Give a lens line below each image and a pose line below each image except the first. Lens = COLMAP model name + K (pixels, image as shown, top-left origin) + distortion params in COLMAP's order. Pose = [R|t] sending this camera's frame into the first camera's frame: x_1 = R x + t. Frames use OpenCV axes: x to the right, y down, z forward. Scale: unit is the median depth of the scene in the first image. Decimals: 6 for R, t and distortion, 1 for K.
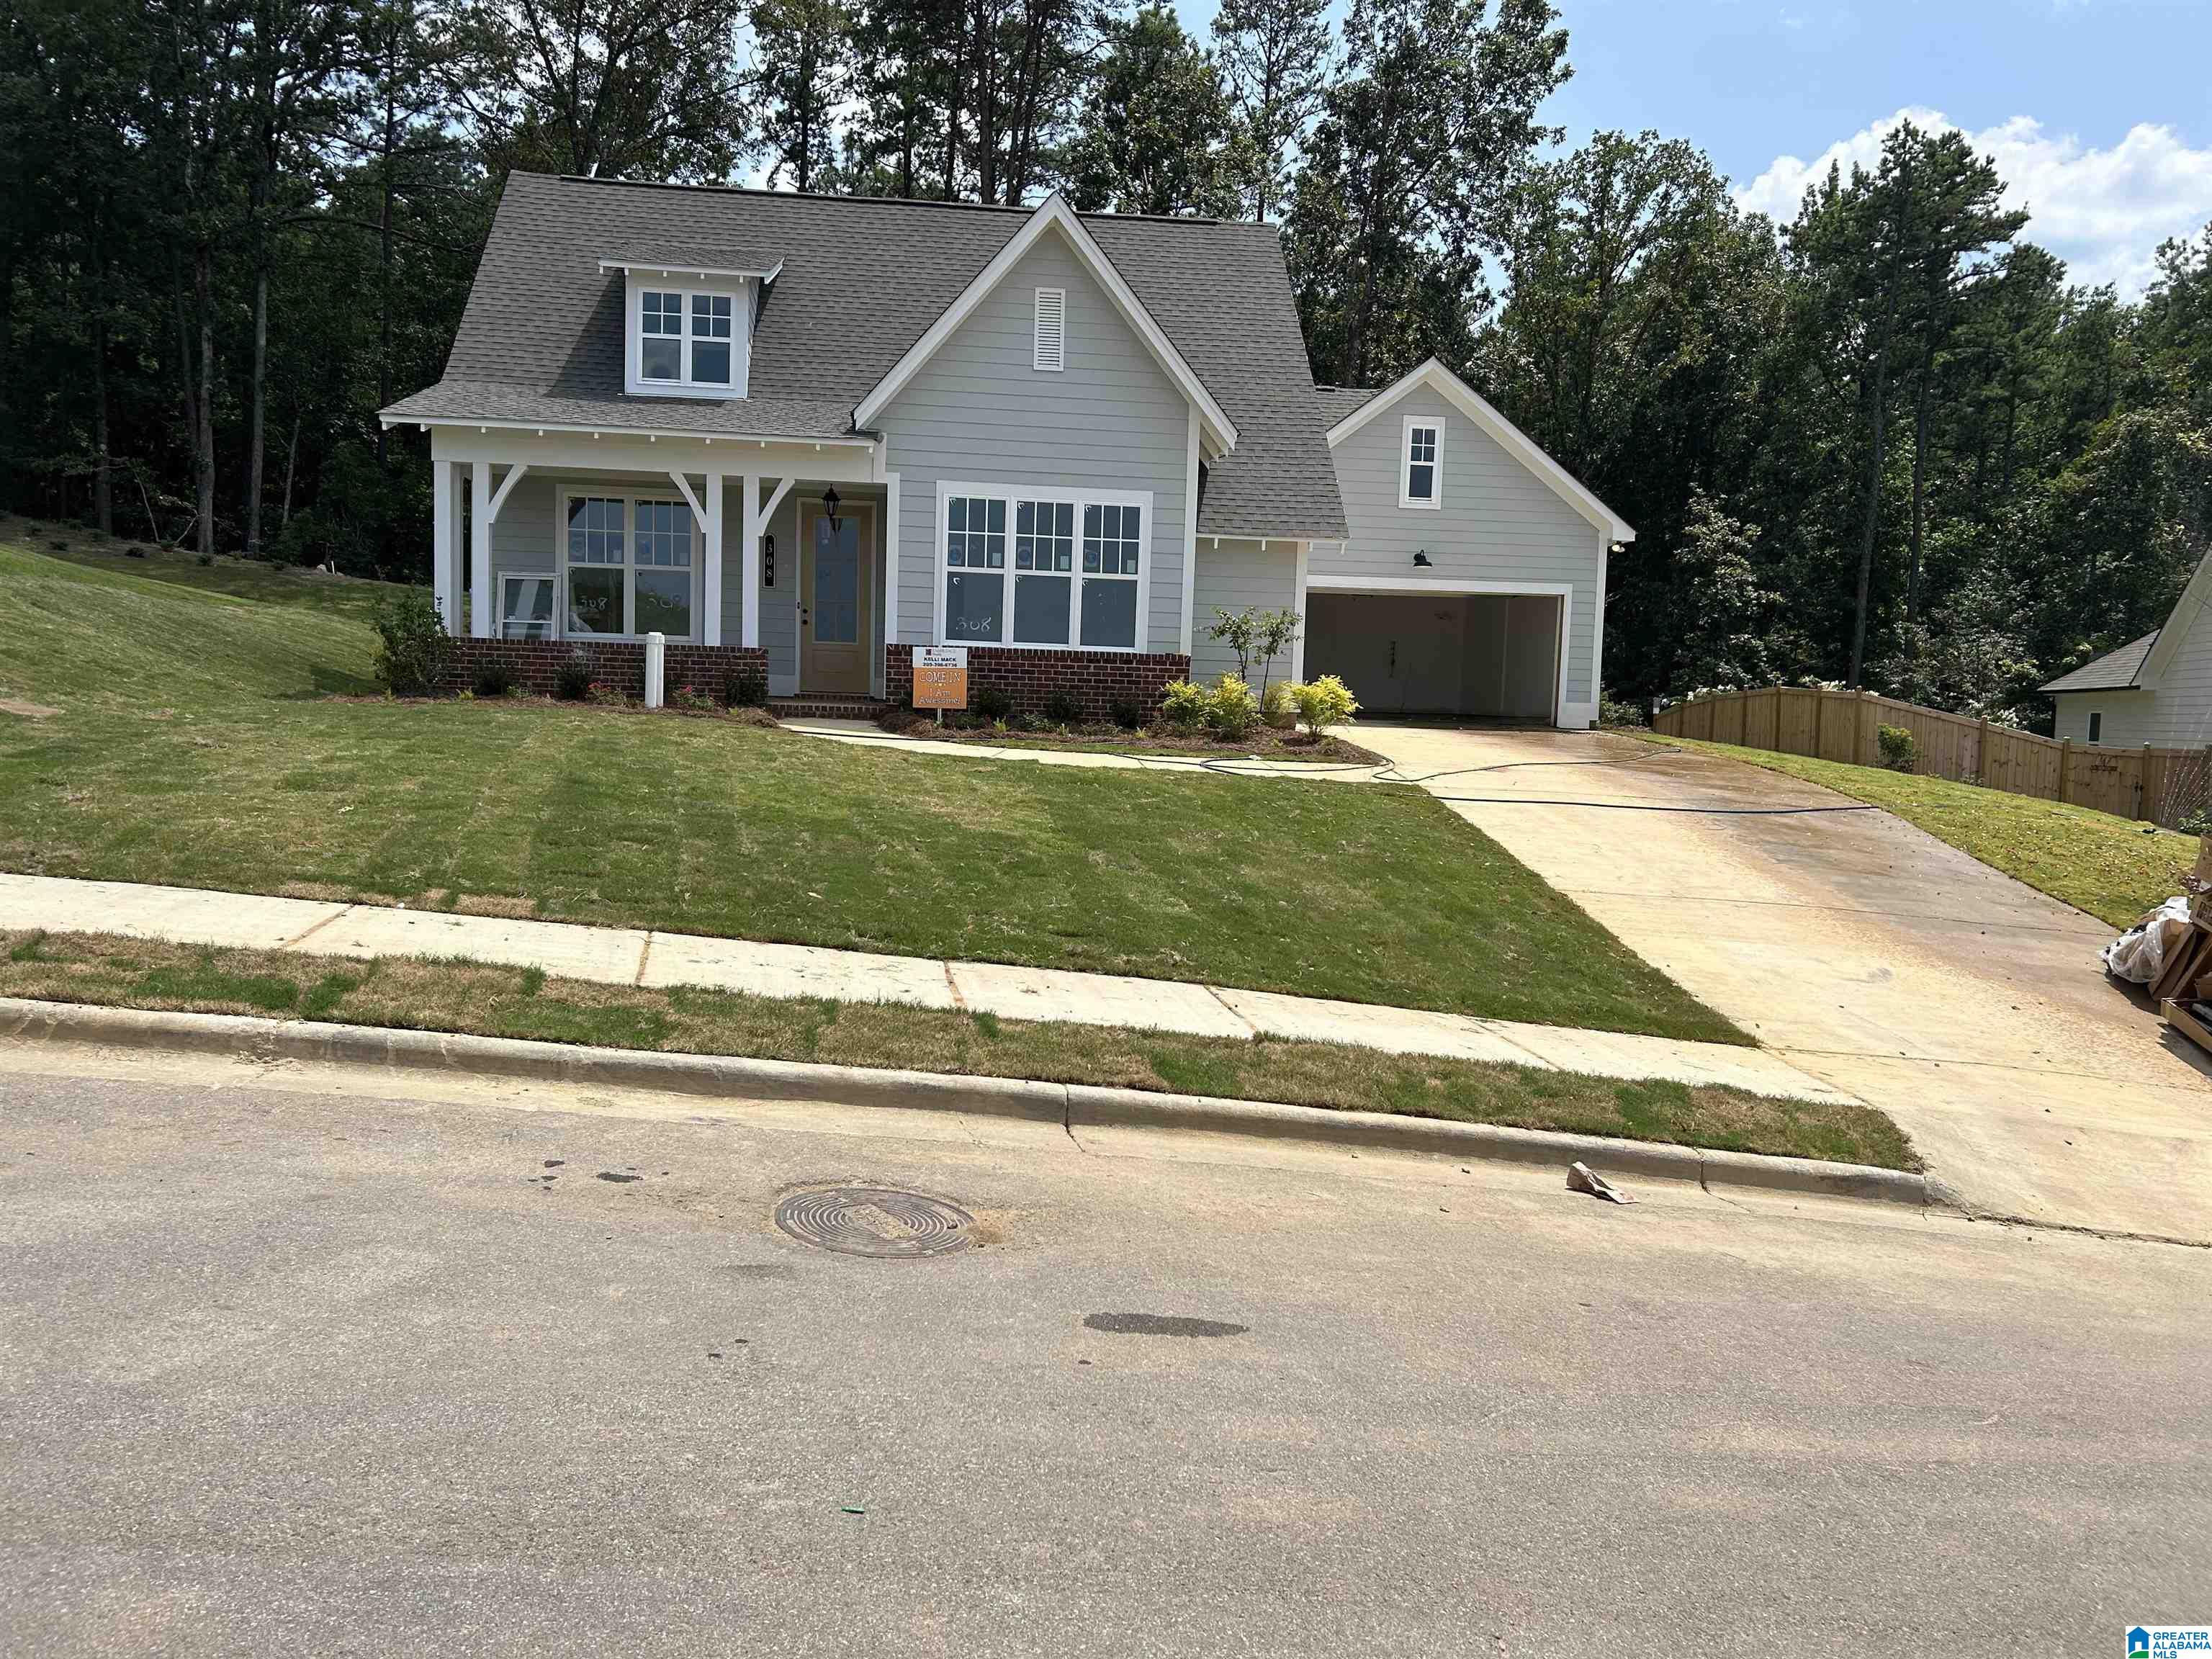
lens RADIAL K [[1603.5, 0, 1290.4], [0, 1603.5, 824.8], [0, 0, 1]] dist [0.141713, -0.273484]
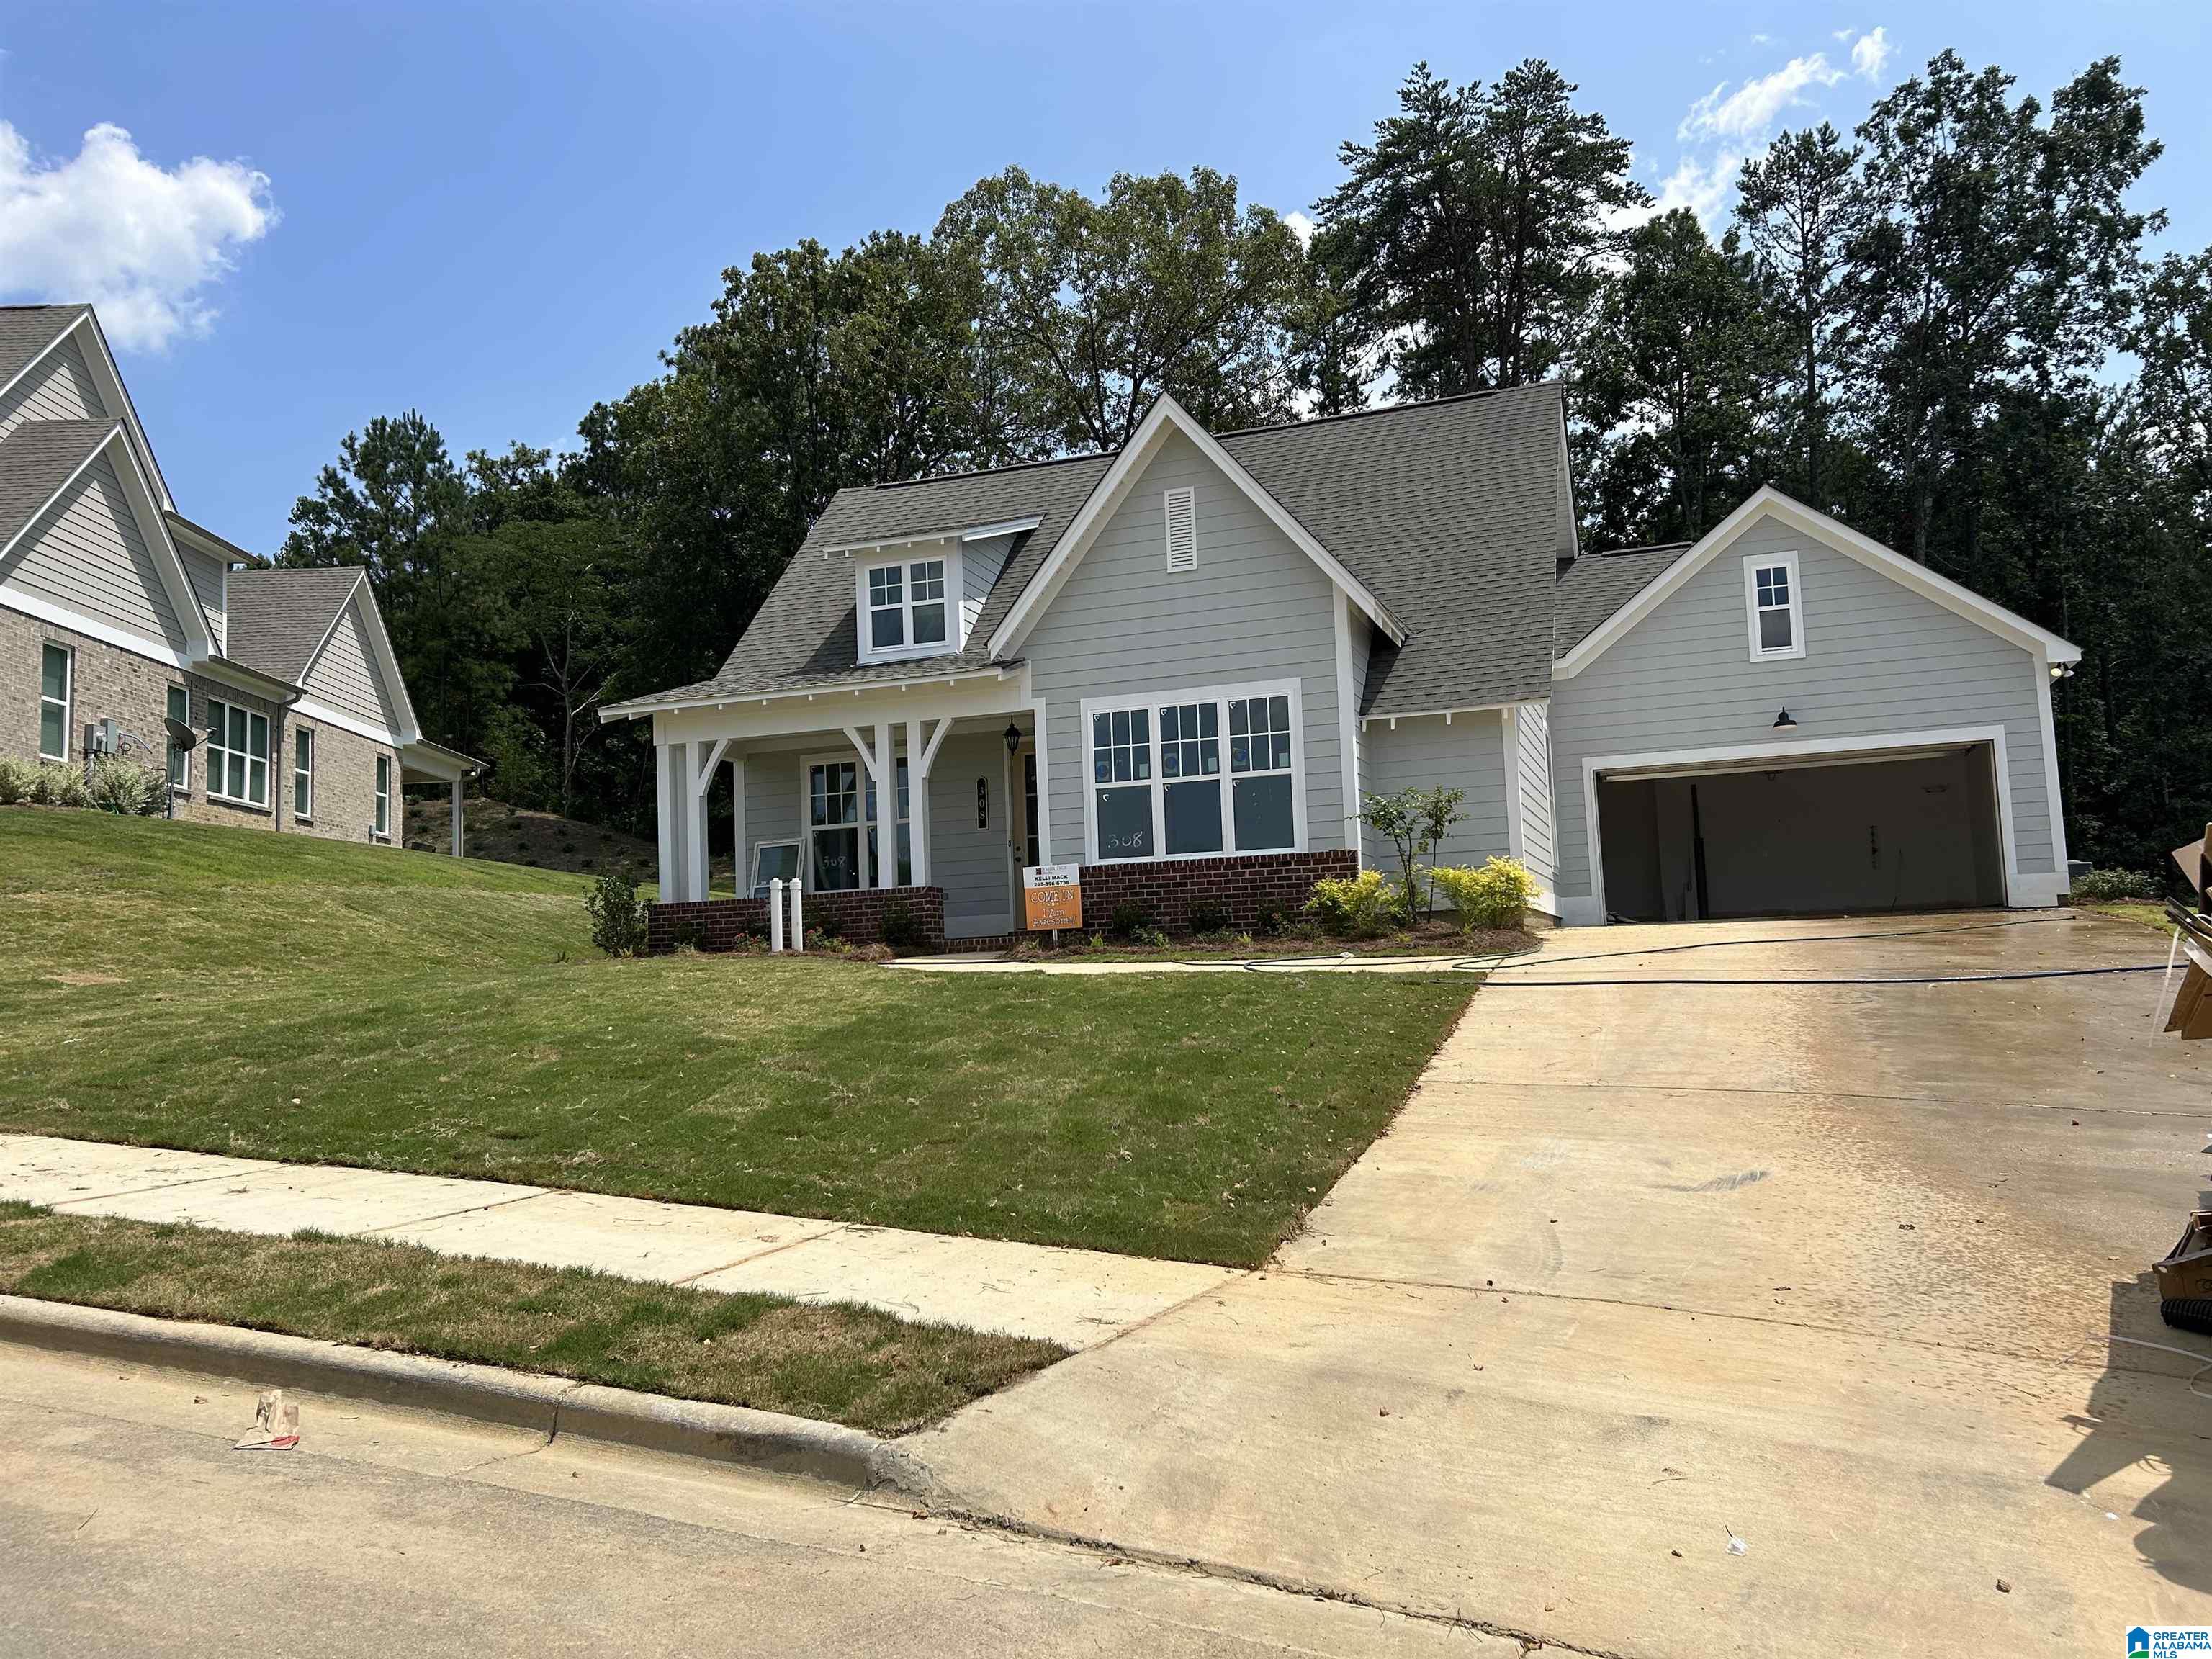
lens RADIAL K [[1671.8, 0, 1112.7], [0, 1671.8, 853.0], [0, 0, 1]] dist [0.060088, -0.058517]
pose [[0.891099, -0.098353, -0.443023, 0.231401], [0.037634, 0.988885, -0.143840, 0.024538], [0.452246, 0.111503, 0.884896, 0.123877]]
